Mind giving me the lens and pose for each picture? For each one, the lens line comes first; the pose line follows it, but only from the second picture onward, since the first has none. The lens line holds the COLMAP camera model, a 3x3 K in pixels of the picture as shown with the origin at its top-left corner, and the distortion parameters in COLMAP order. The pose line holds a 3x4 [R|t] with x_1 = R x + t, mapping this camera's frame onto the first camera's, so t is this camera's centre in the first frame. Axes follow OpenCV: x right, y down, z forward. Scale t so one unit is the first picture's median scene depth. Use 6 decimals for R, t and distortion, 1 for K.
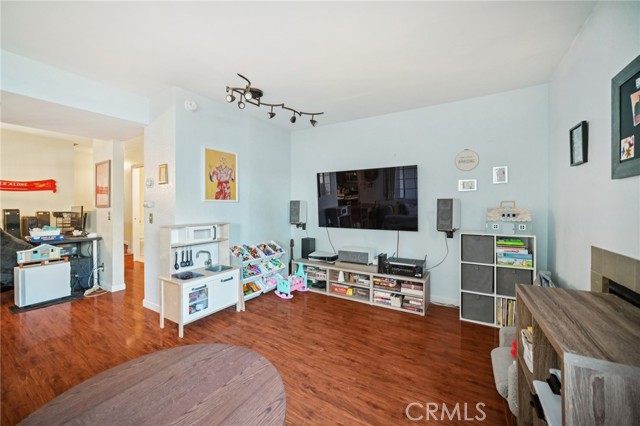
lens RADIAL K [[236.9, 0, 315.9], [0, 236.9, 209.0], [0, 0, 1]] dist [0.000770, 0.000424]
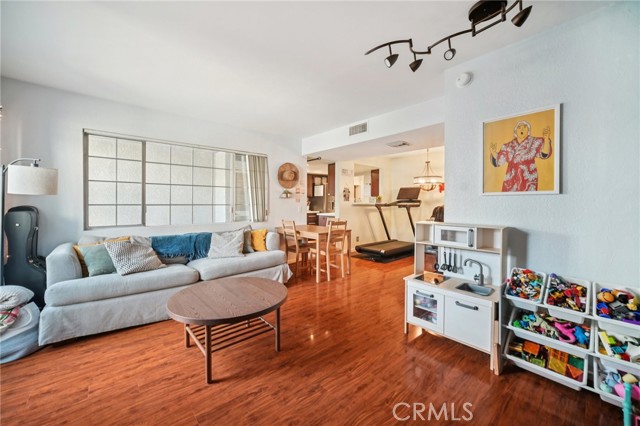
lens RADIAL K [[249.8, 0, 326.4], [0, 249.8, 204.1], [0, 0, 1]] dist [0.000431, 0.000045]
pose [[-0.247041, 0.006576, -0.968983, 0.392558], [-0.007101, 0.999938, 0.008596, -0.007296], [0.968979, 0.009005, -0.246979, 0.682093]]
